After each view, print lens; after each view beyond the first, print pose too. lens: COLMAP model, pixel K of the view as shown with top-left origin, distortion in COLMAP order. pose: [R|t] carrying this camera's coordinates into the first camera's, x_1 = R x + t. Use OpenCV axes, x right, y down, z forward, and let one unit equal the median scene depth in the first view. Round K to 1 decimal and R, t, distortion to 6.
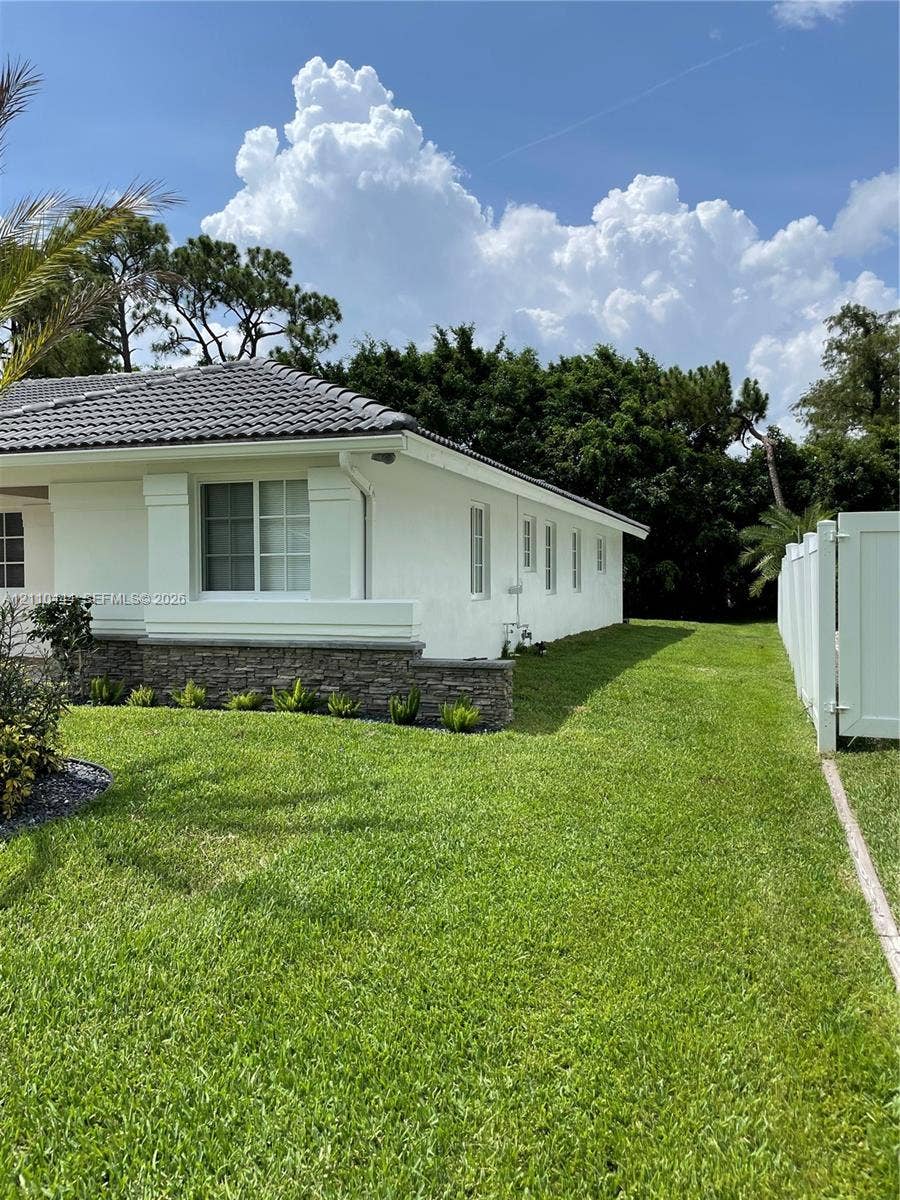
lens RADIAL K [[904.8, 0, 449.8], [0, 904.8, 627.3], [0, 0, 1]] dist [0.018024, 0.000205]
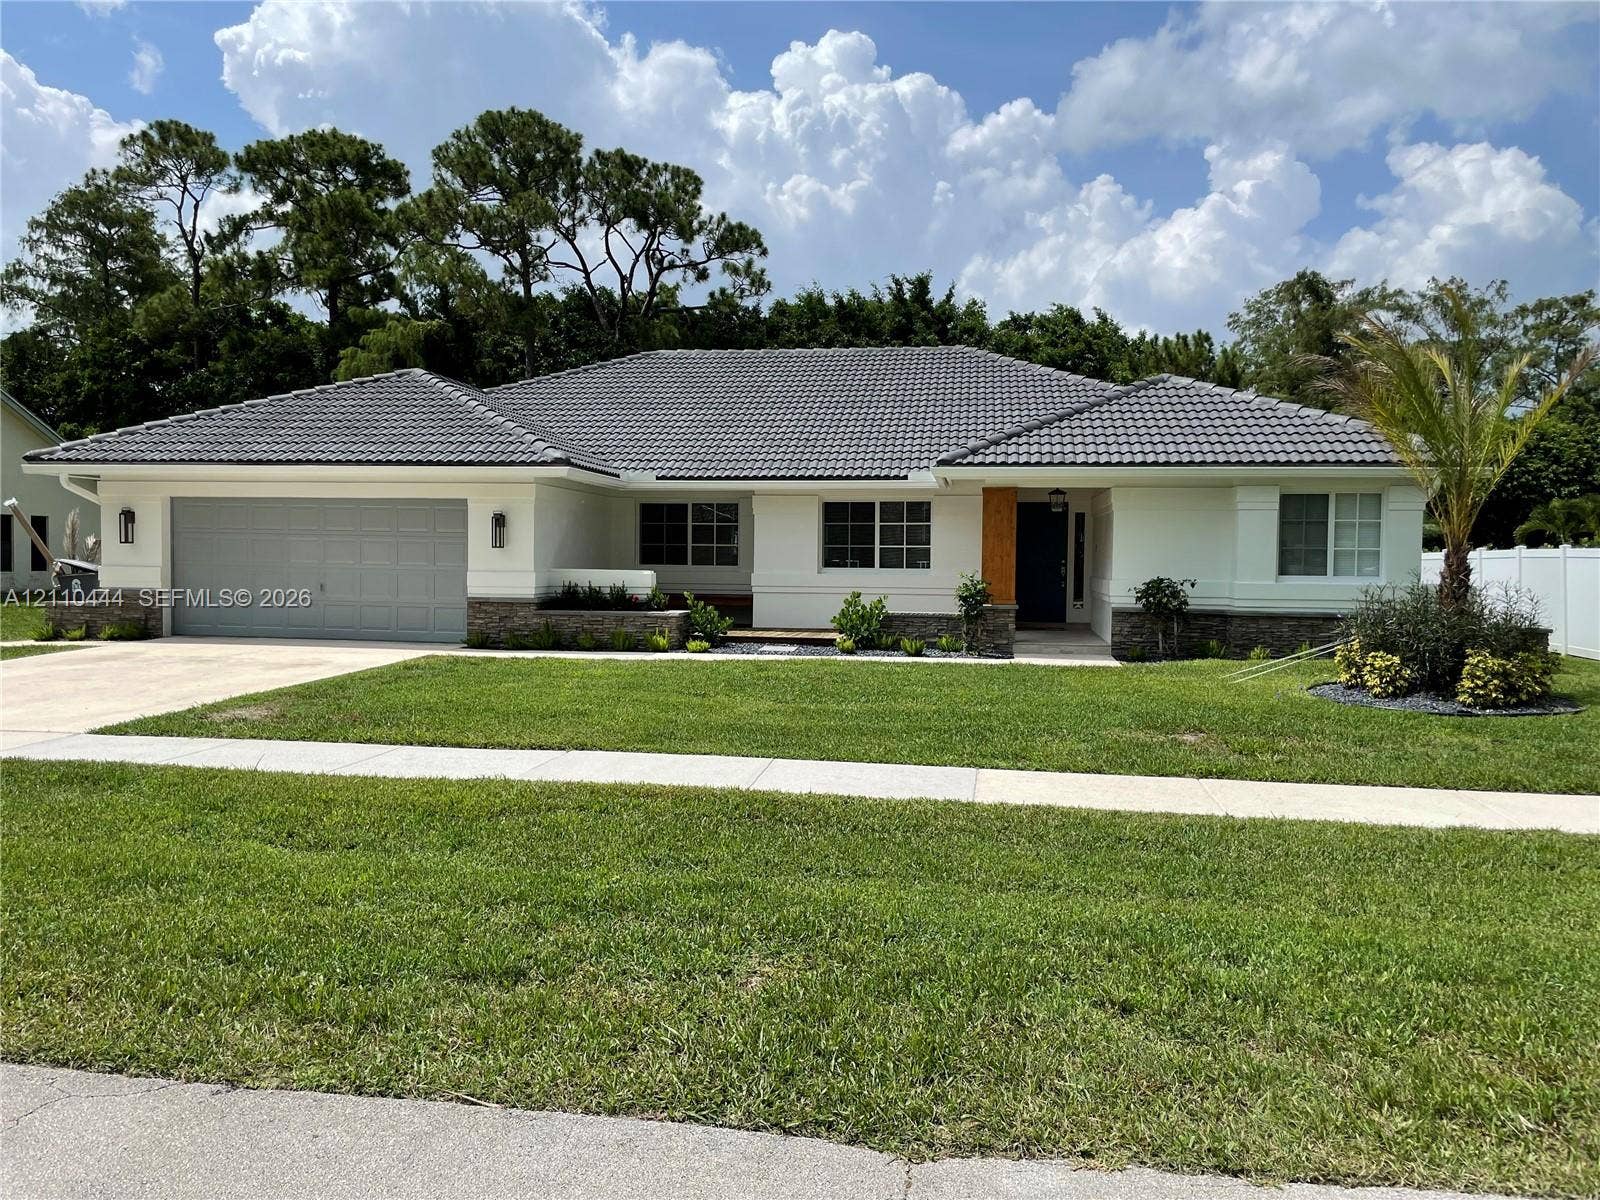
lens RADIAL K [[1218.7, 0, 803.3], [0, 1218.7, 593.4], [0, 0, 1]] dist [0.106428, -0.141896]
pose [[0.980456, 0.009366, 0.196516, -0.331790], [-0.005542, 0.999785, -0.020000, 0.006573], [-0.196661, 0.018520, 0.980297, -0.156381]]
